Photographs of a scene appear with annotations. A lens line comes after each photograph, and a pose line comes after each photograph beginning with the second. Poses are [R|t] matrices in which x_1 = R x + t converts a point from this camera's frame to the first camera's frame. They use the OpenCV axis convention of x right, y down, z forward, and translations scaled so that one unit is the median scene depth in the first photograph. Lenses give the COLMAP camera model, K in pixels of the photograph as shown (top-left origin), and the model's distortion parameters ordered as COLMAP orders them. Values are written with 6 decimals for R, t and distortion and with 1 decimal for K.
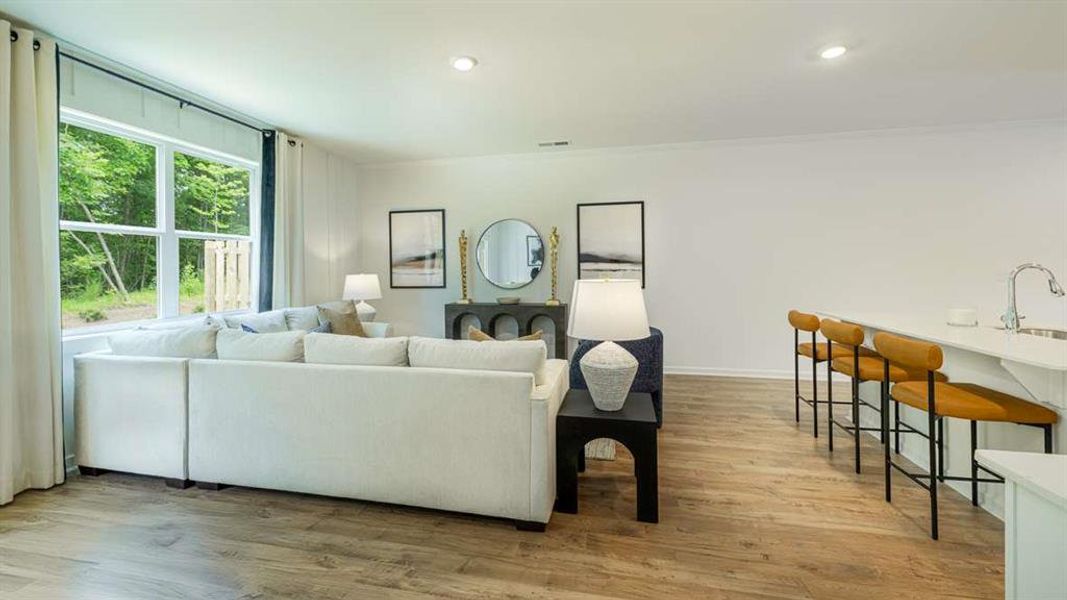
lens RADIAL K [[465.6, 0, 519.4], [0, 465.6, 271.8], [0, 0, 1]] dist [0.002748, 0.000292]
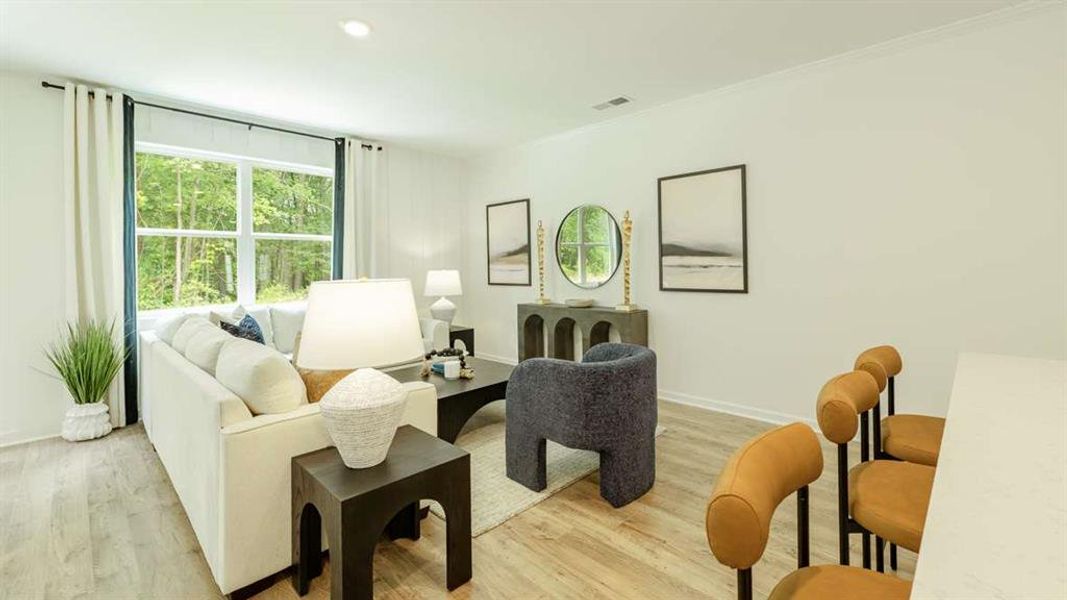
lens RADIAL K [[471.1, 0, 546.1], [0, 471.1, 270.6], [0, 0, 1]] dist [-0.000324, -0.000320]
pose [[0.847653, 0.005554, -0.530523, 0.394777], [-0.002436, 0.999975, 0.006577, -0.000945], [0.530546, -0.004282, 0.847645, 0.269981]]
